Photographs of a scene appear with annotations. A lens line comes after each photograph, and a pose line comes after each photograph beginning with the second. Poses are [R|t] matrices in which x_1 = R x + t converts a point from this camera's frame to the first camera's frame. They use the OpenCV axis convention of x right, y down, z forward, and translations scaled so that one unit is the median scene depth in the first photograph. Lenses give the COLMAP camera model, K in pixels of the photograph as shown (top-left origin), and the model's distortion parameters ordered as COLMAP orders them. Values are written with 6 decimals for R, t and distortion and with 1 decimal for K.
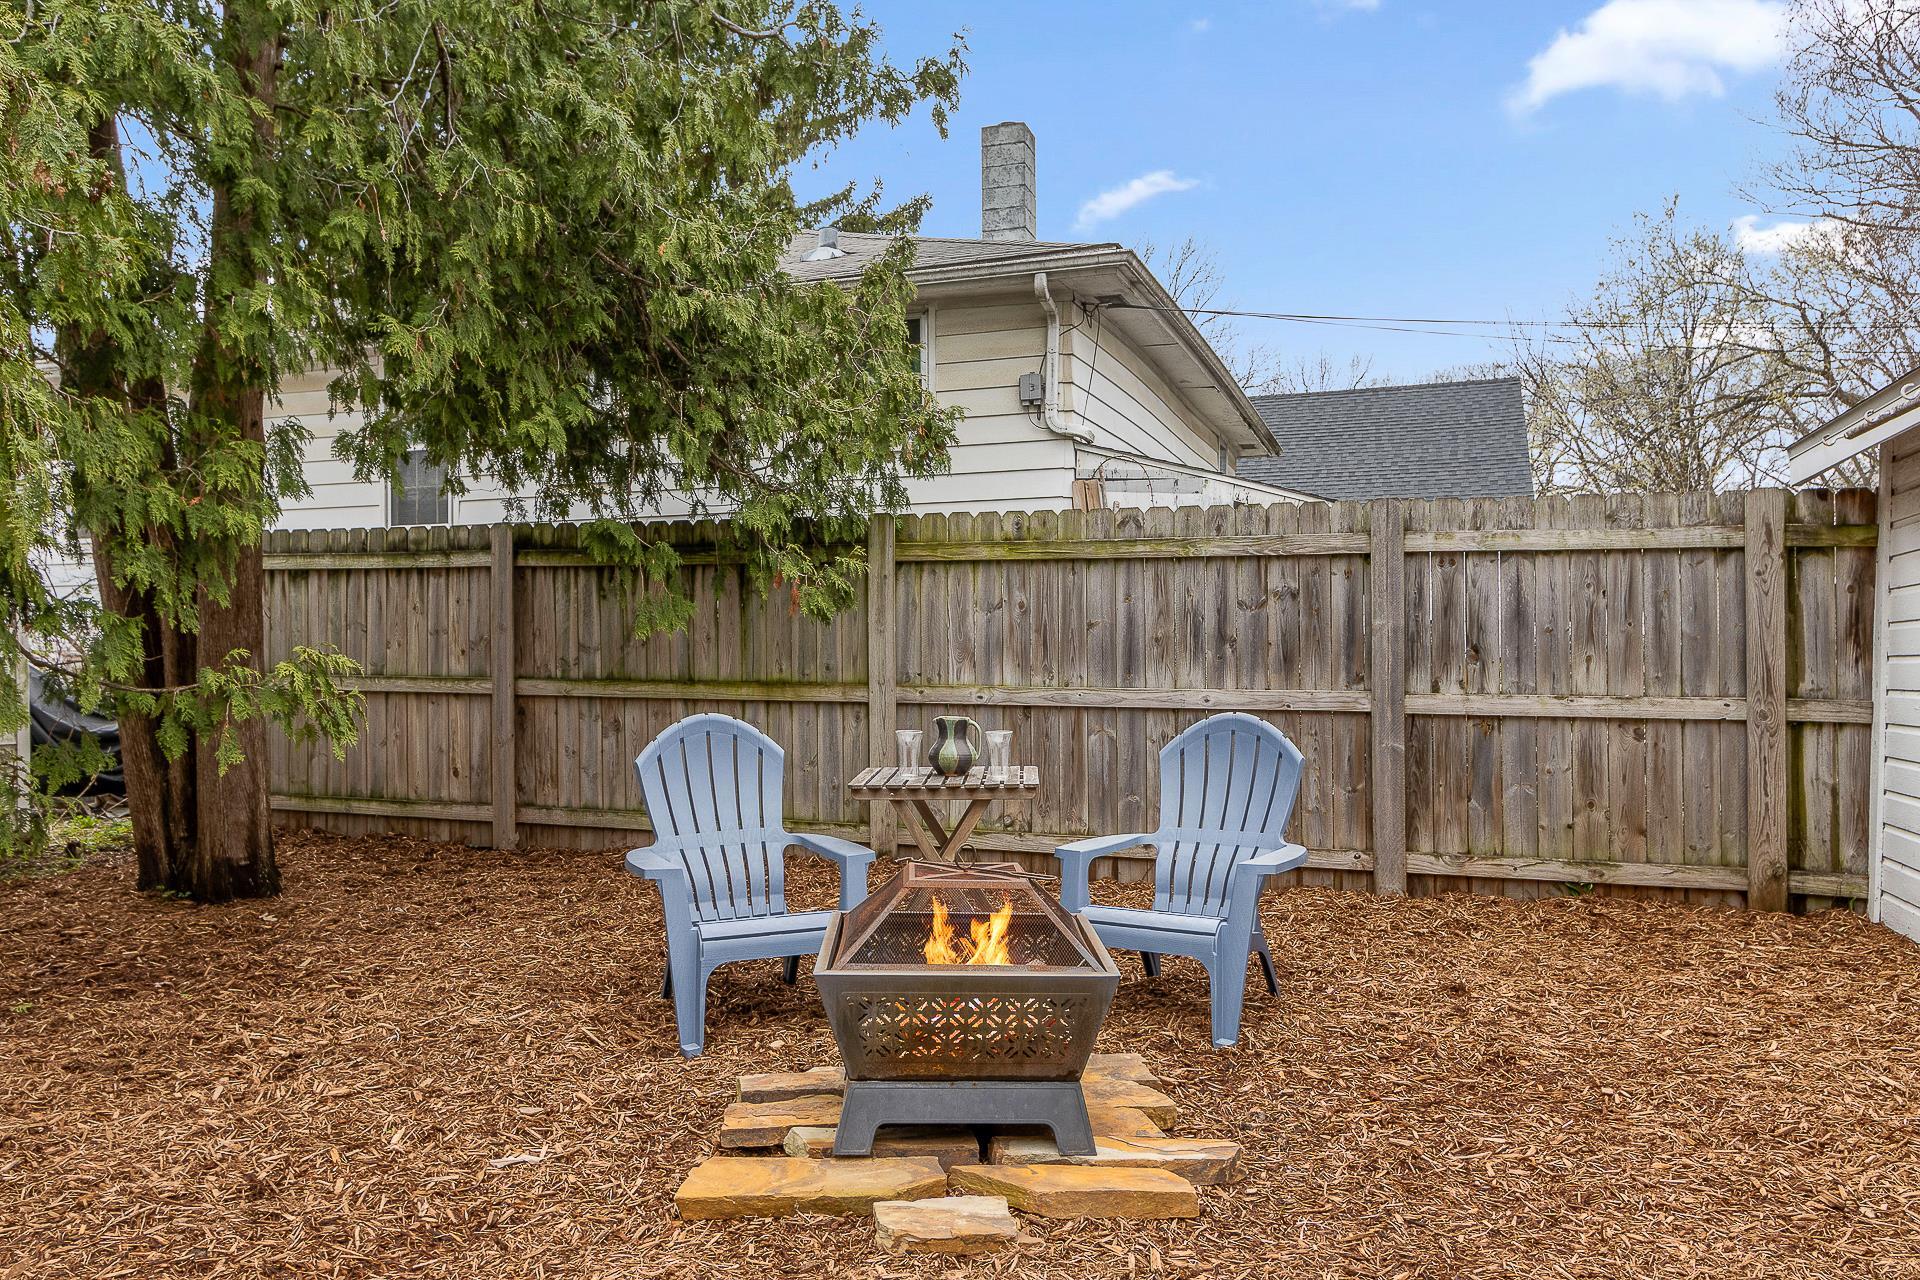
lens RADIAL K [[1400.9, 0, 948.2], [0, 1400.9, 645.4], [0, 0, 1]] dist [0.004259, -0.005341]
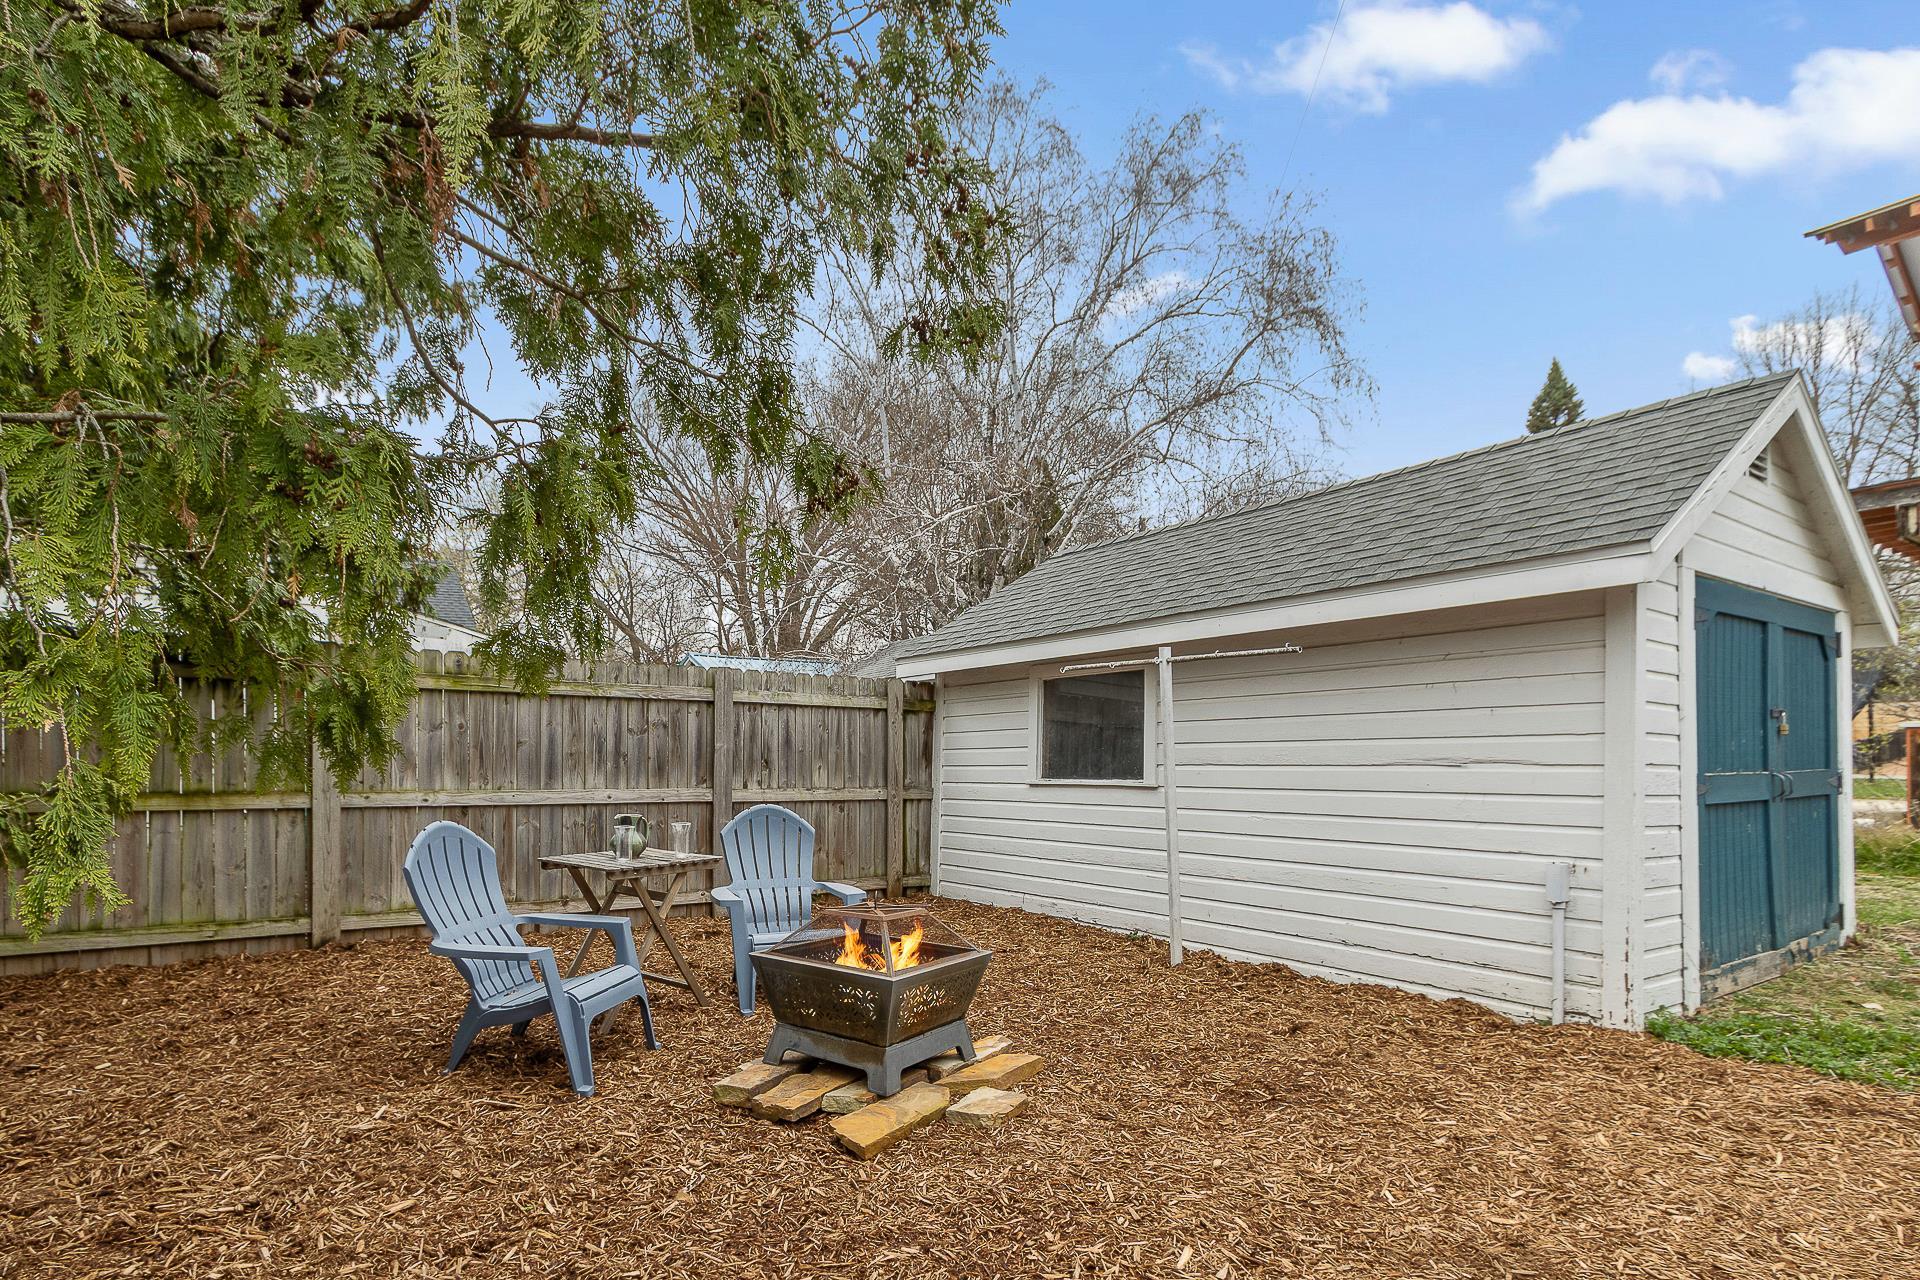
lens RADIAL K [[987.0, 0, 893.0], [0, 987.0, 755.2], [0, 0, 1]] dist [0.022474, -0.000083]
pose [[0.606731, 0.005021, 0.794892, -0.460064], [-0.007962, 0.999968, -0.000239, -0.006033], [-0.794868, -0.006183, 0.606751, 0.162988]]
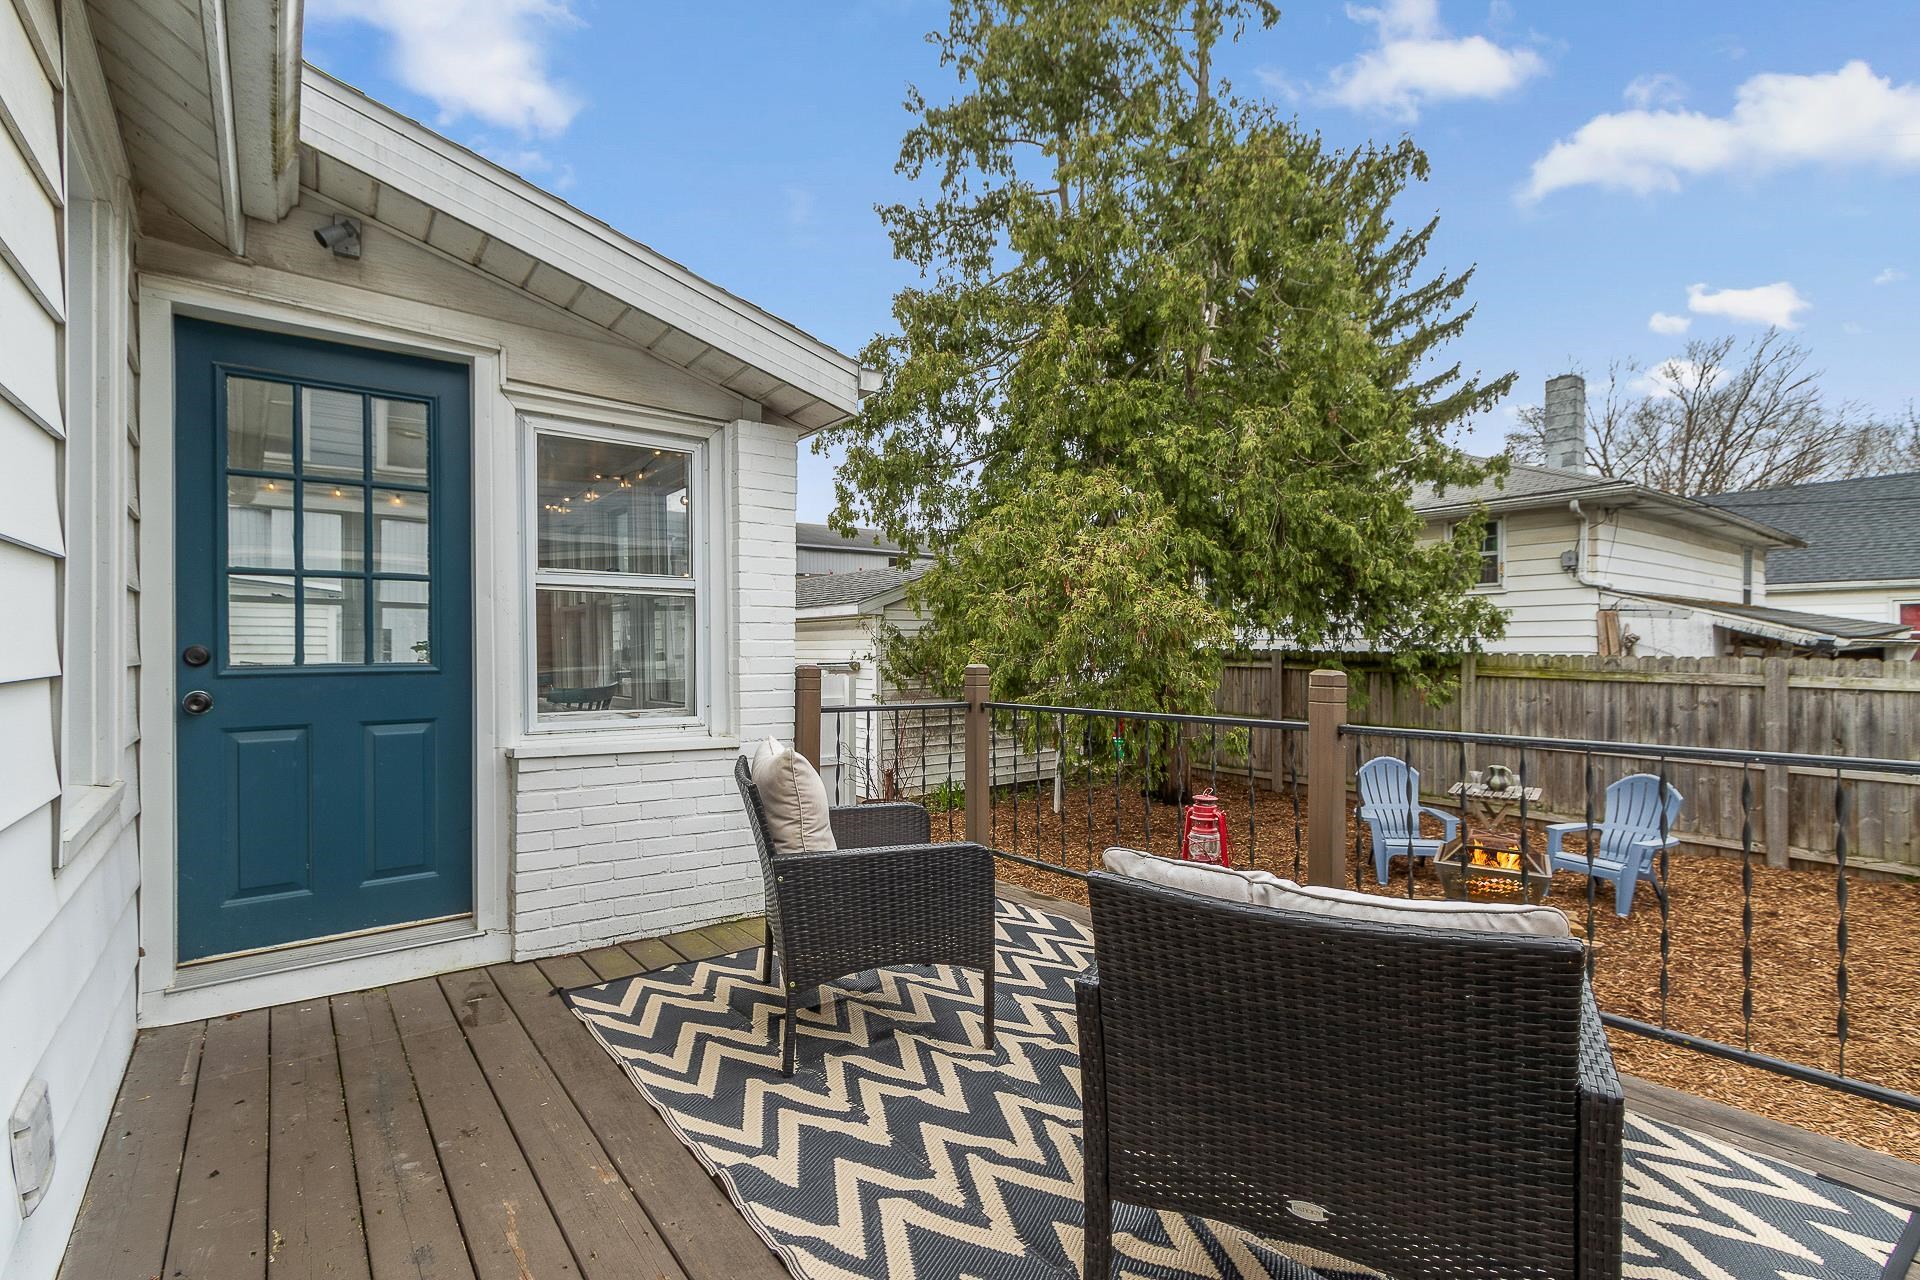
lens RADIAL K [[874.1, 0, 957.1], [0, 874.1, 649.9], [0, 0, 1]] dist [0.002069, -0.000570]
pose [[0.831565, 0.007463, -0.555378, 0.048946], [-0.001019, 0.999929, 0.011911, -0.127420], [0.555427, -0.009339, 0.831513, -0.589037]]
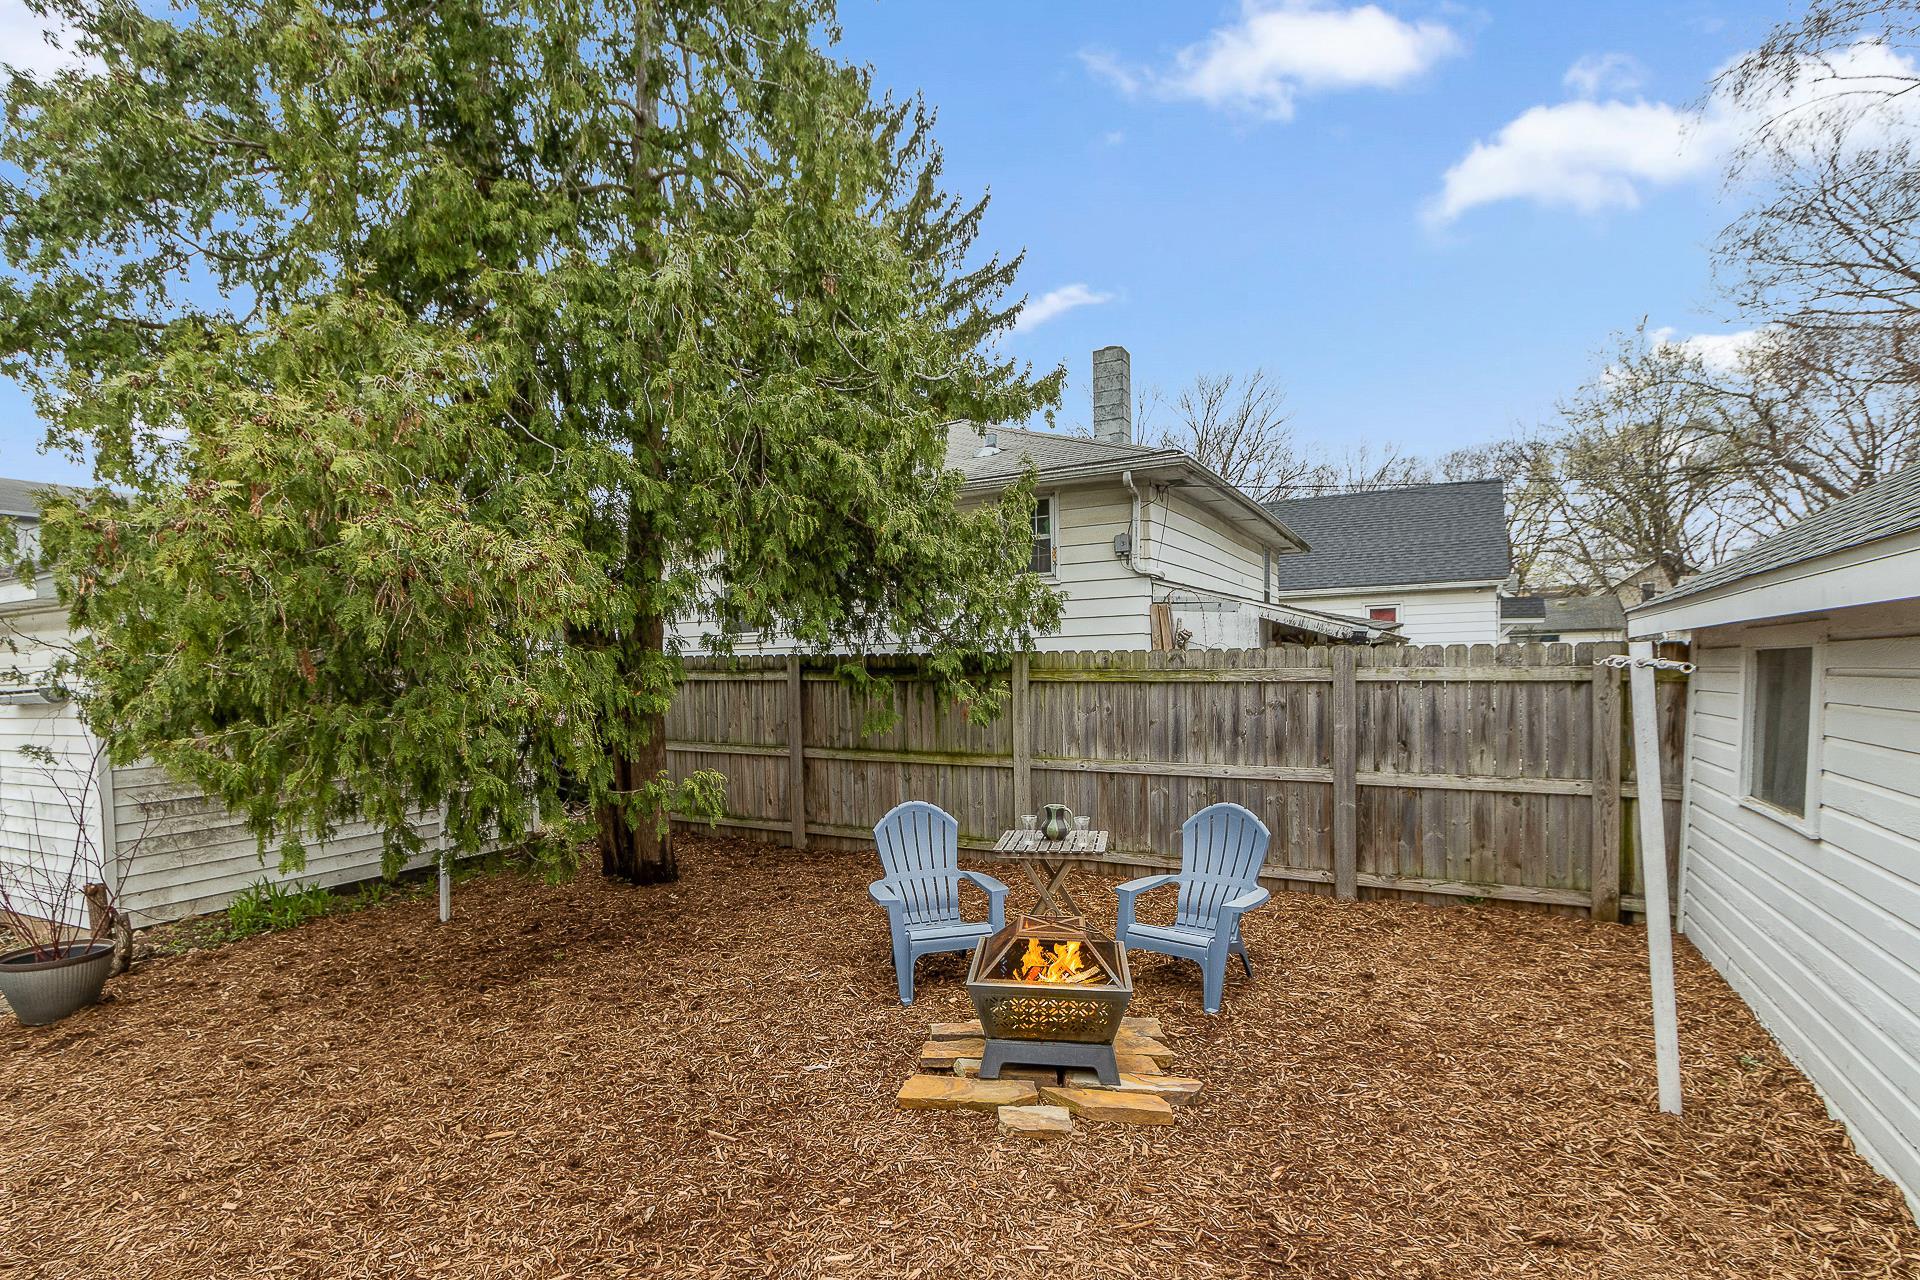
lens RADIAL K [[962.5, 0, 917.9], [0, 962.5, 705.2], [0, 0, 1]] dist [-0.000158, 0.001569]
pose [[0.984730, -0.009289, -0.173838, 0.032989], [0.017833, 0.998705, 0.047657, -0.098142], [0.173170, -0.050029, 0.983620, -0.130251]]
